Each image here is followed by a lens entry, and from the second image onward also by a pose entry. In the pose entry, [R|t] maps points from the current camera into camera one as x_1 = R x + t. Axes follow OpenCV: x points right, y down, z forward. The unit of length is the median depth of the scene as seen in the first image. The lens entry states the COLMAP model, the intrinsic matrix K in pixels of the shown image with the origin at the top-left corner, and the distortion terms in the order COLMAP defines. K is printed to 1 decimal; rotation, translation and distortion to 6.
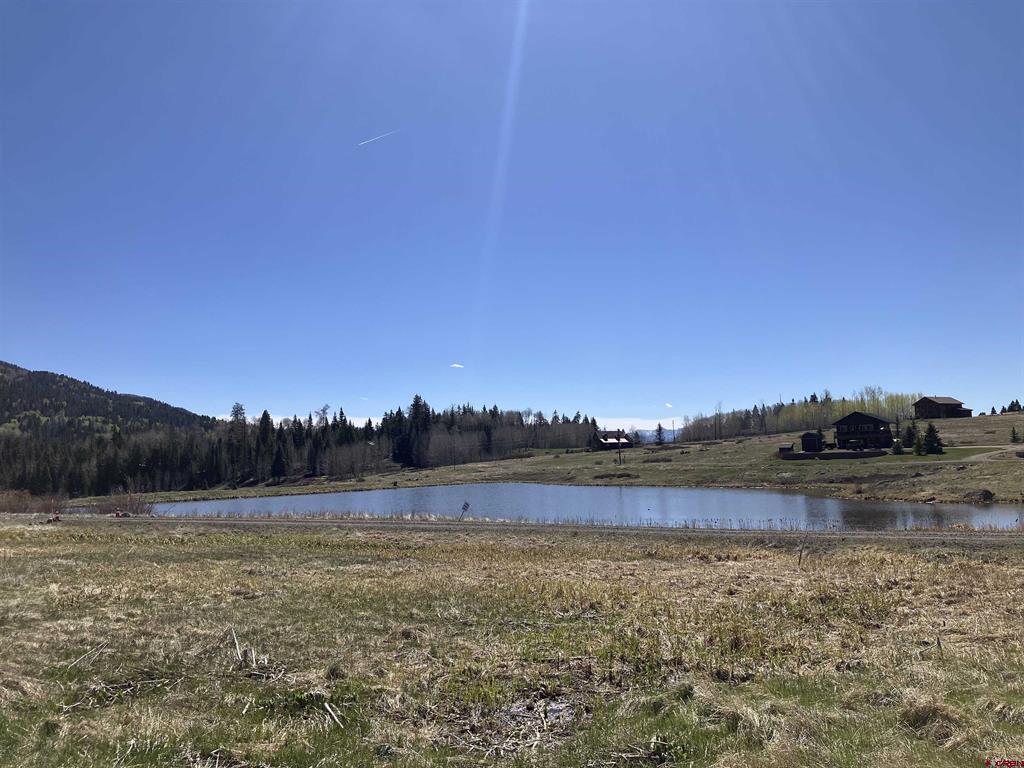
lens RADIAL K [[824.3, 0, 512.0], [0, 824.3, 365.0], [0, 0, 1]] dist [0.049801, -0.076323]
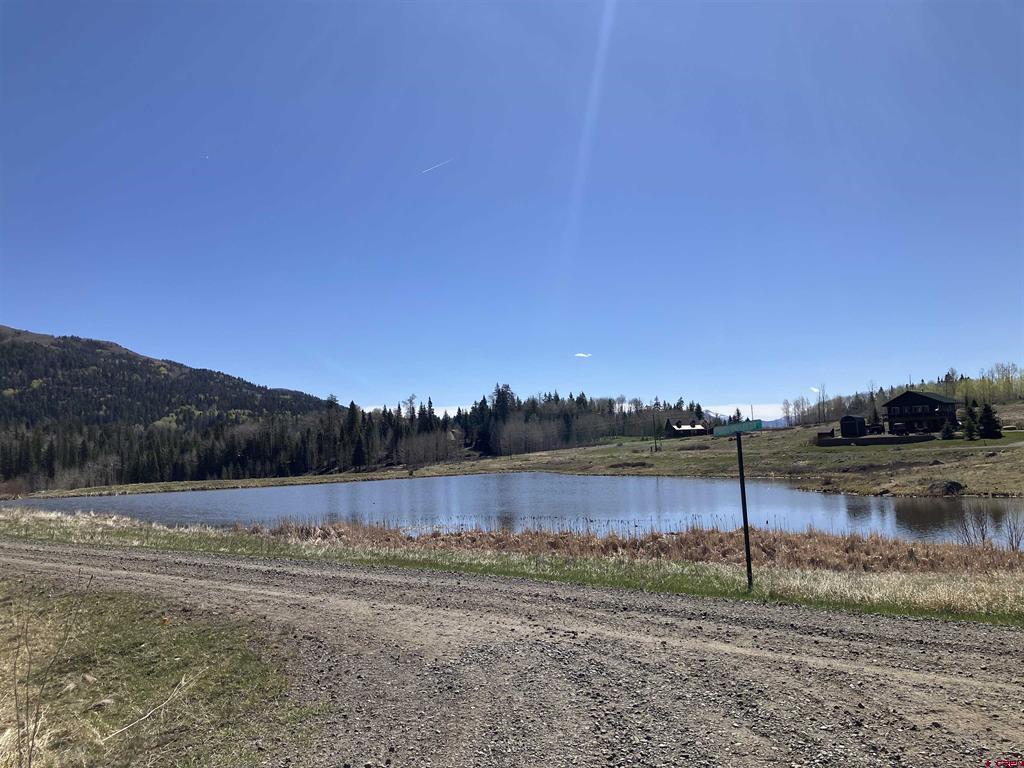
lens RADIAL K [[824.3, 0, 512.0], [0, 824.3, 365.0], [0, 0, 1]] dist [0.049801, -0.076323]
pose [[0.985858, -0.023443, -0.165936, 0.063357], [0.025705, 0.999603, 0.011497, 0.003163], [0.165601, -0.015600, 0.986069, 0.025278]]
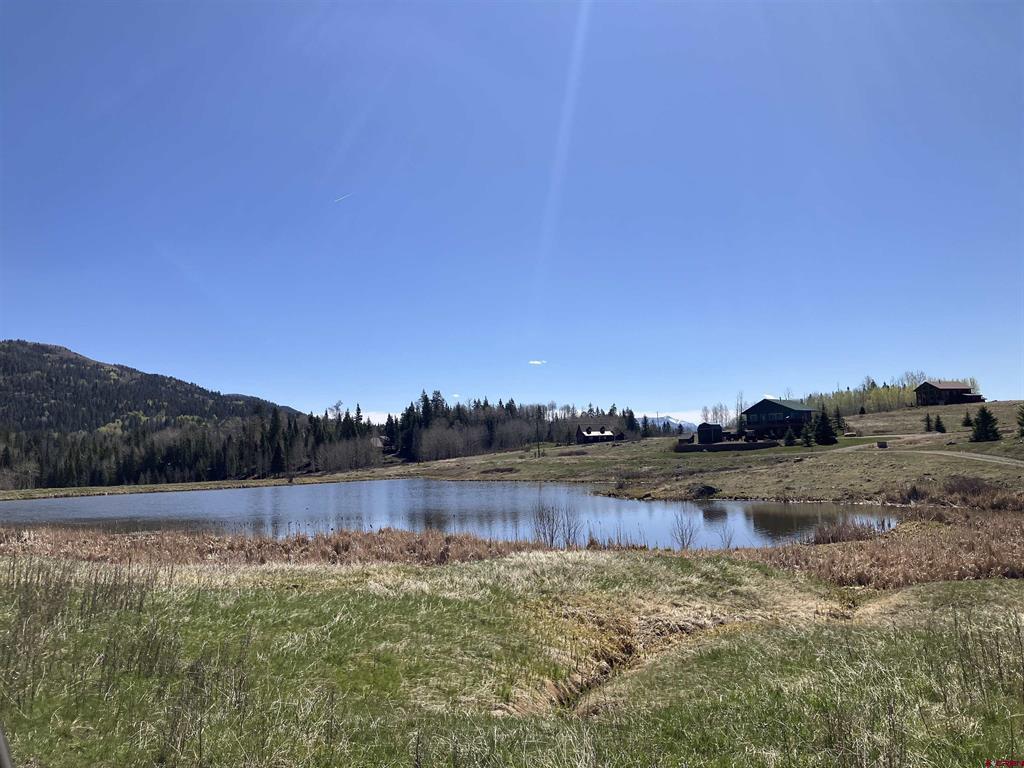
lens RADIAL K [[824.3, 0, 512.0], [0, 824.3, 365.0], [0, 0, 1]] dist [0.049801, -0.076323]
pose [[0.992286, -0.021115, -0.122156, 0.109190], [0.021938, 0.999745, 0.005391, 0.003022], [0.122011, -0.008029, 0.992496, 0.023022]]
